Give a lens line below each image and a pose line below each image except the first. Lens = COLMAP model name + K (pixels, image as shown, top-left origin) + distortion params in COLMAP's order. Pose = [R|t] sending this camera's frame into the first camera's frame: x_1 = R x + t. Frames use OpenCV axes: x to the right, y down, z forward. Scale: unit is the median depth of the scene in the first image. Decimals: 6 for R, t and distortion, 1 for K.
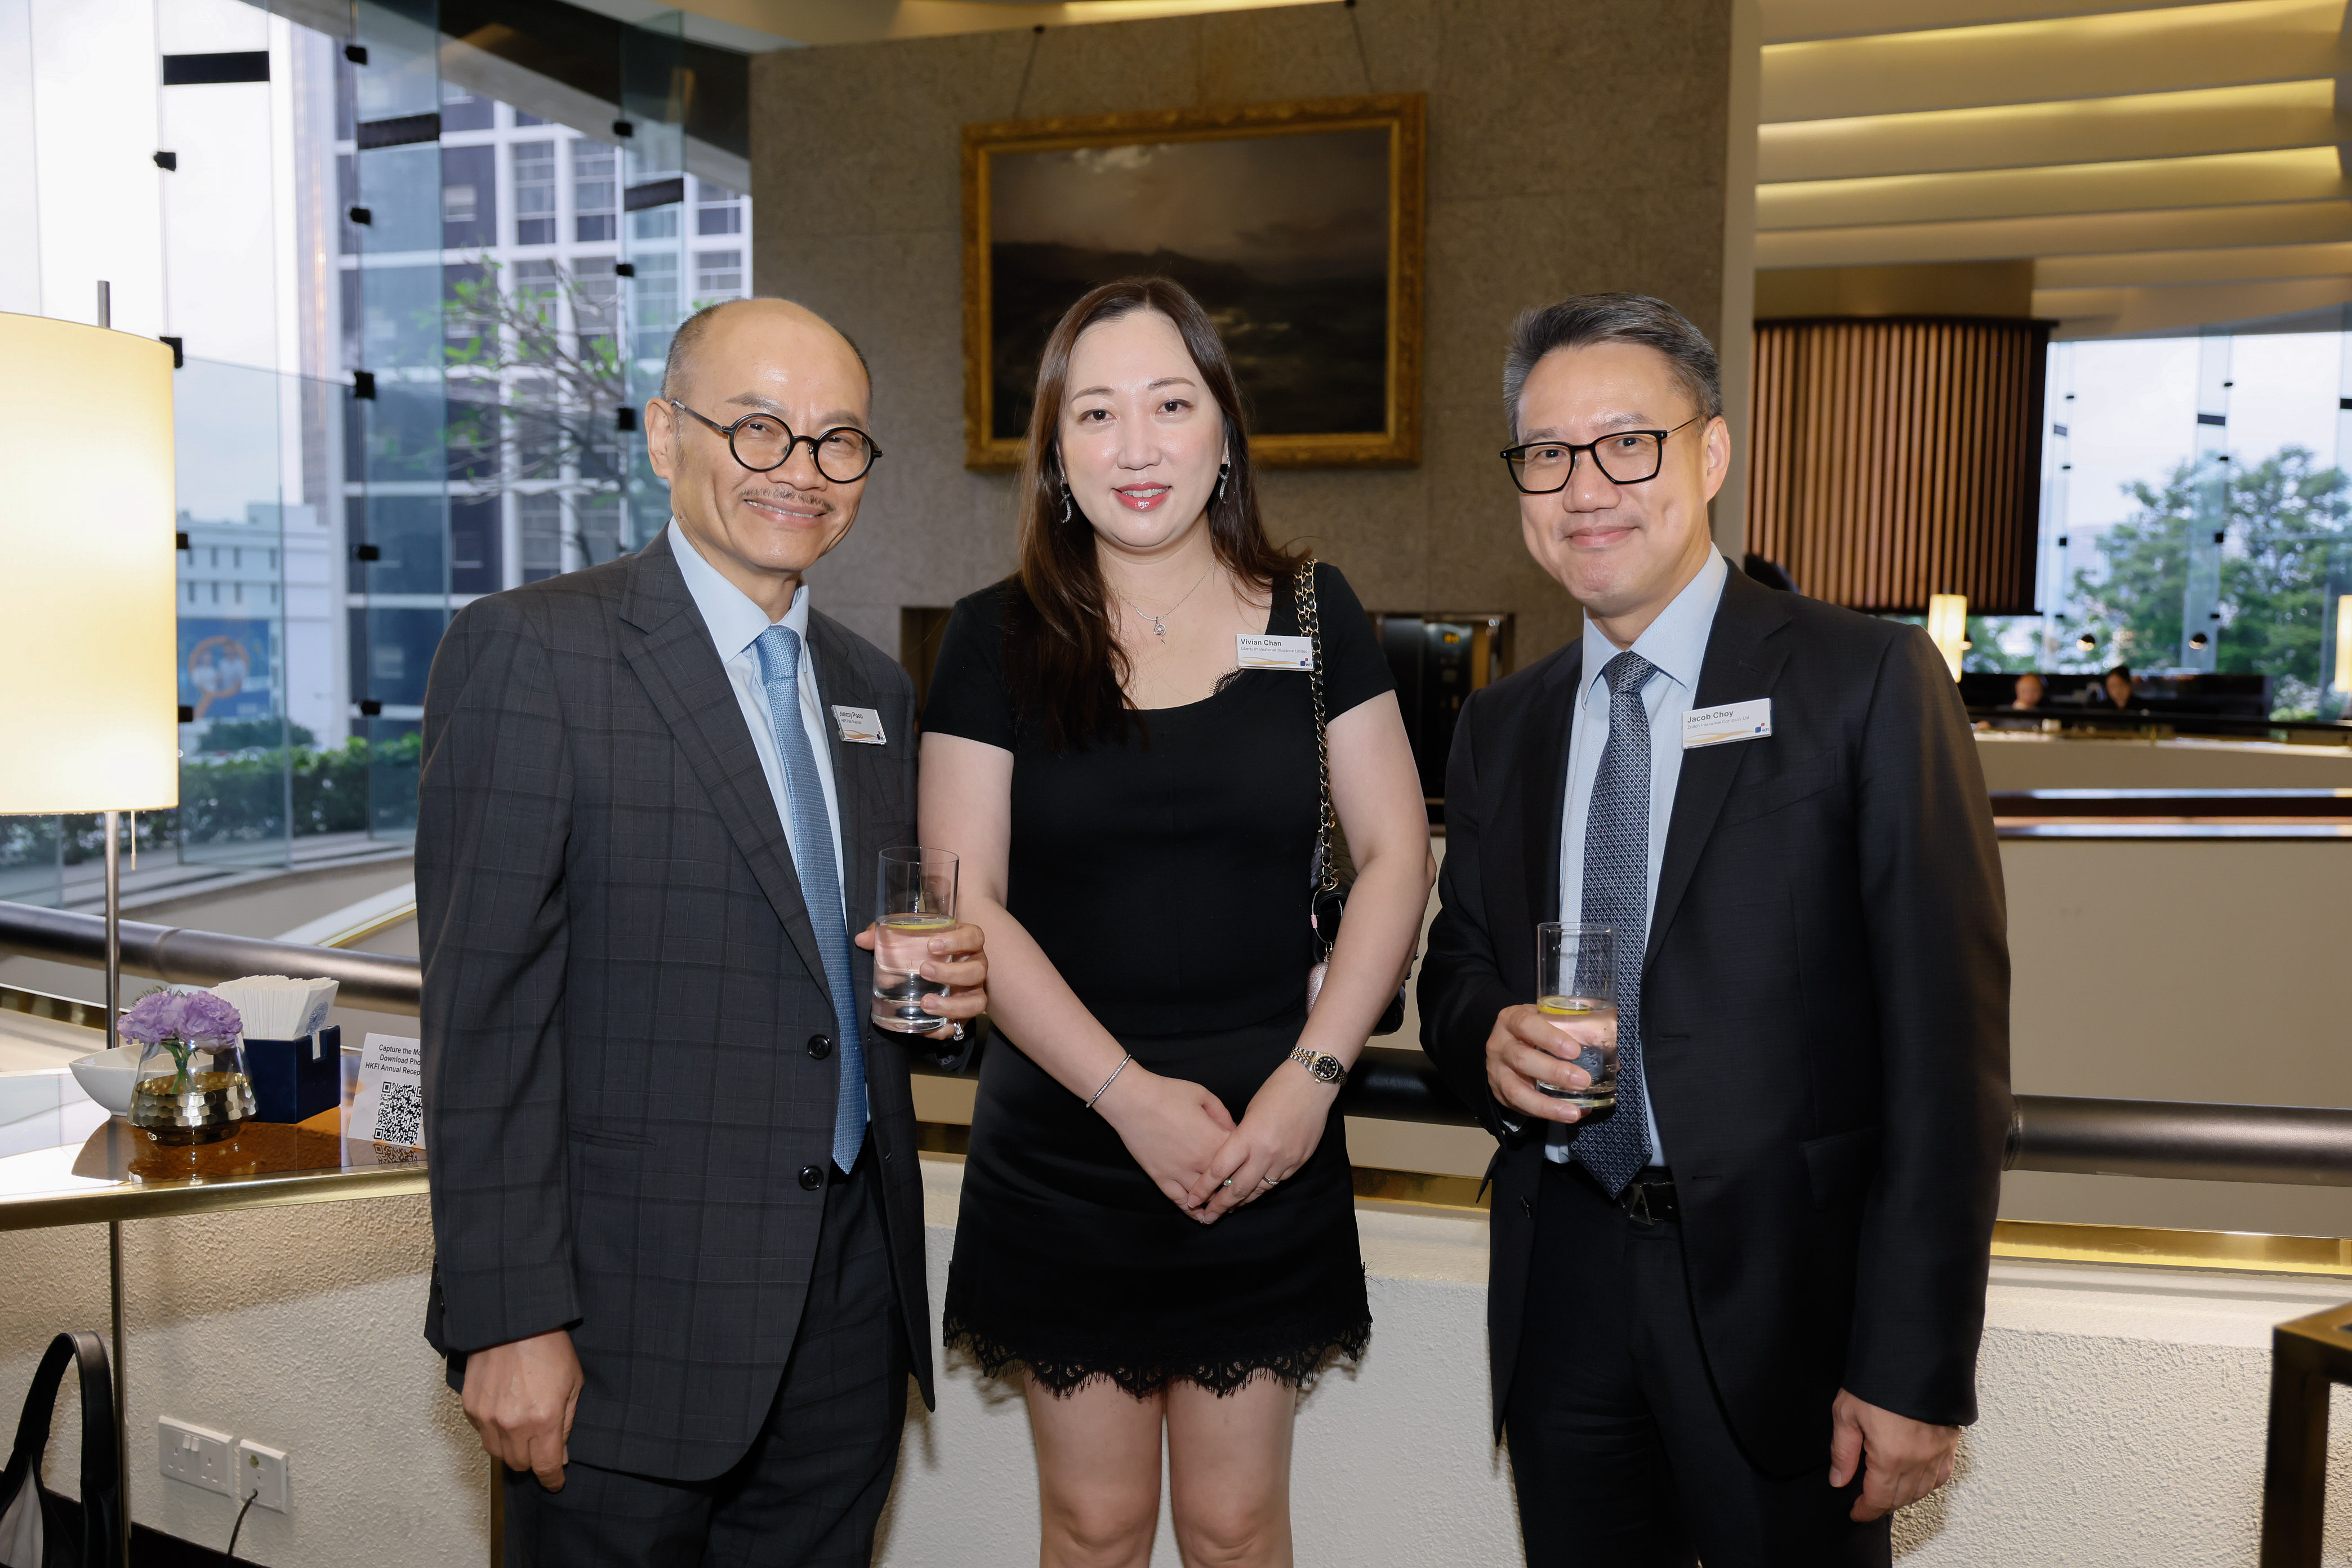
lens RADIAL K [[2103.6, 0, 1174.1], [0, 2103.6, 779.6], [0, 0, 1]] dist [0.021176, 0.009626]
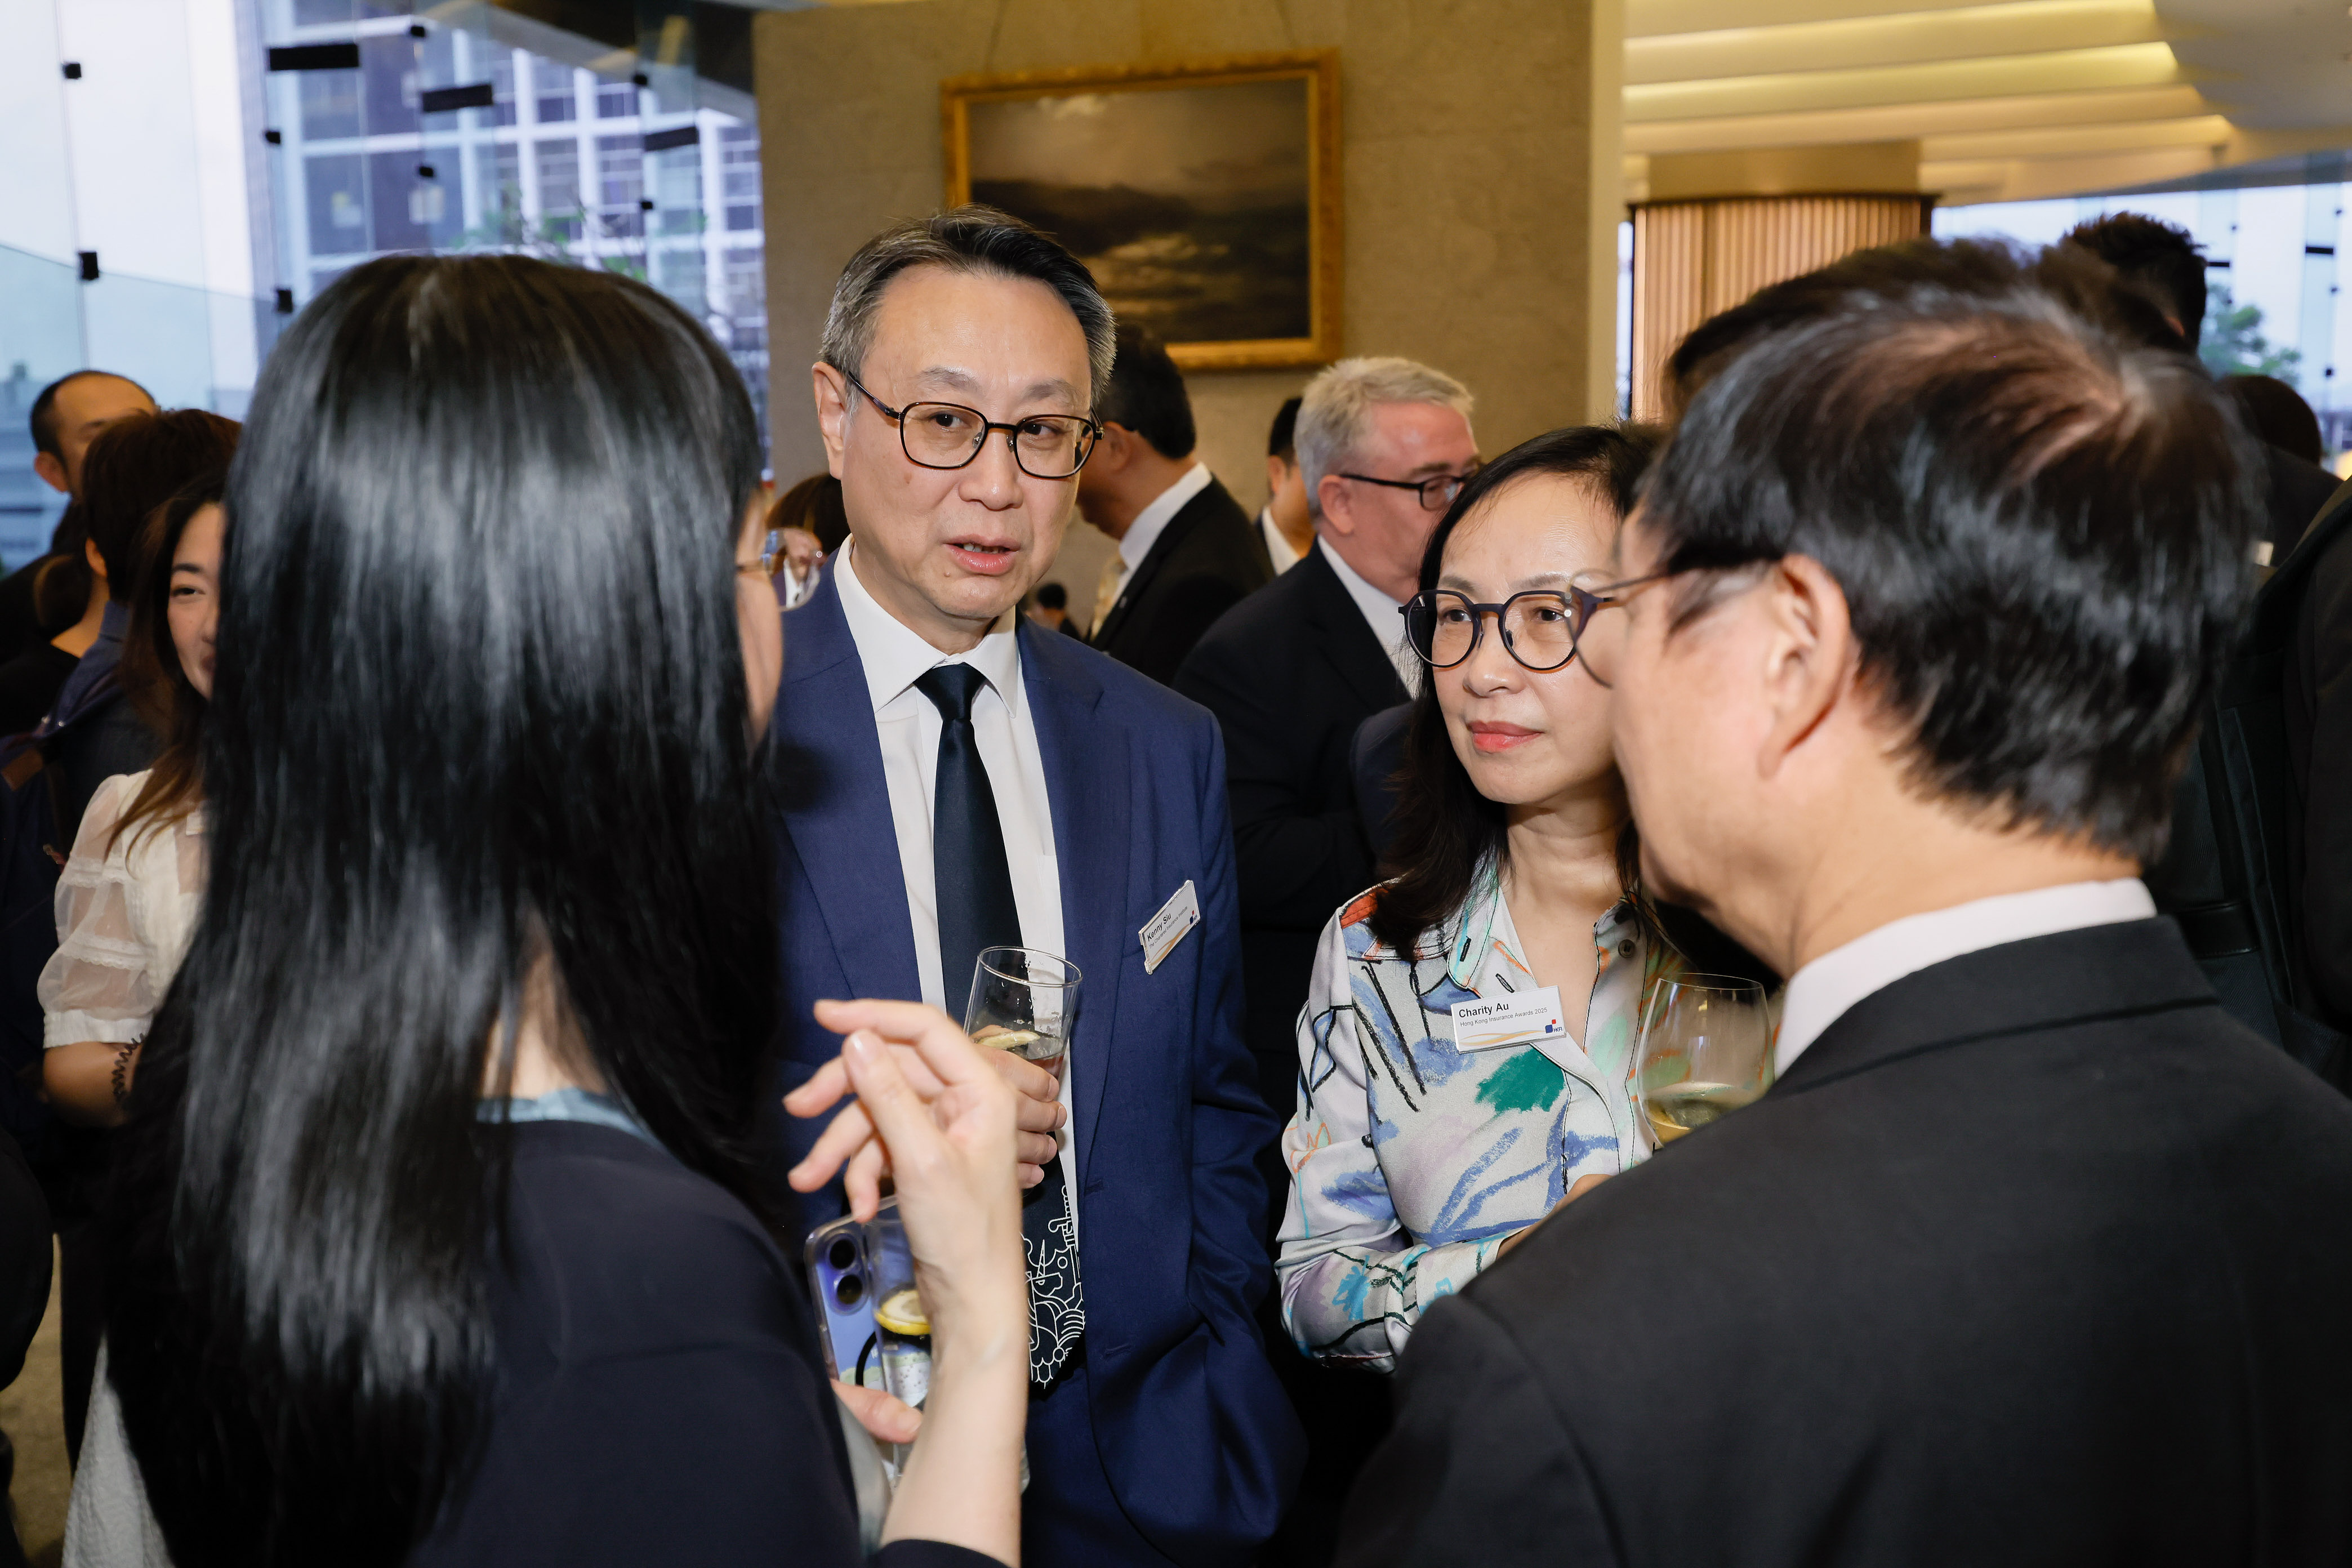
lens RADIAL K [[2103.6, 0, 1172.8], [0, 2103.6, 780.8], [0, 0, 1]] dist [0.021176, 0.009626]
pose [[0.999534, -0.027431, 0.013387, 0.000652], [0.026458, 0.997326, 0.068125, -0.001128], [-0.015220, -0.067739, 0.997587, -0.188523]]
